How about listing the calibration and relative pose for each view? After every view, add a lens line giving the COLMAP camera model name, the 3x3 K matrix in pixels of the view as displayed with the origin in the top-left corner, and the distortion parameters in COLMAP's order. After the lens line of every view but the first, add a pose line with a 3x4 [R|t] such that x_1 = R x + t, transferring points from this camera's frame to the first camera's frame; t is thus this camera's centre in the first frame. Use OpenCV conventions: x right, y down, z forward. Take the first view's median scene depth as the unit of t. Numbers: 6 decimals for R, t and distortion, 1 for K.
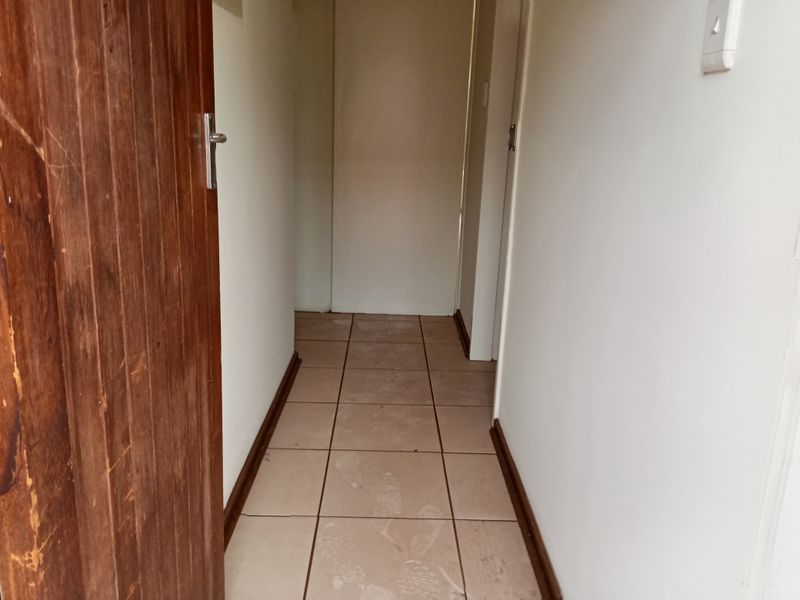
lens RADIAL K [[652.6, 0, 397.6], [0, 652.6, 289.2], [0, 0, 1]] dist [0.073474, -0.154060]
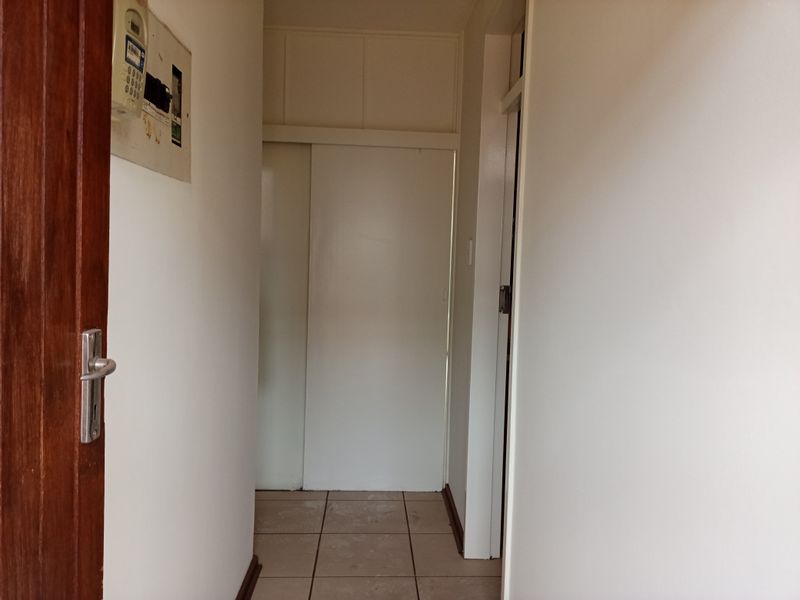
lens RADIAL K [[652.6, 0, 397.6], [0, 652.6, 289.2], [0, 0, 1]] dist [0.073474, -0.154060]
pose [[0.999557, -0.005635, 0.029214, 0.001779], [0.011644, 0.977669, -0.209828, -0.048981], [-0.027379, 0.210075, 0.977302, 0.097031]]
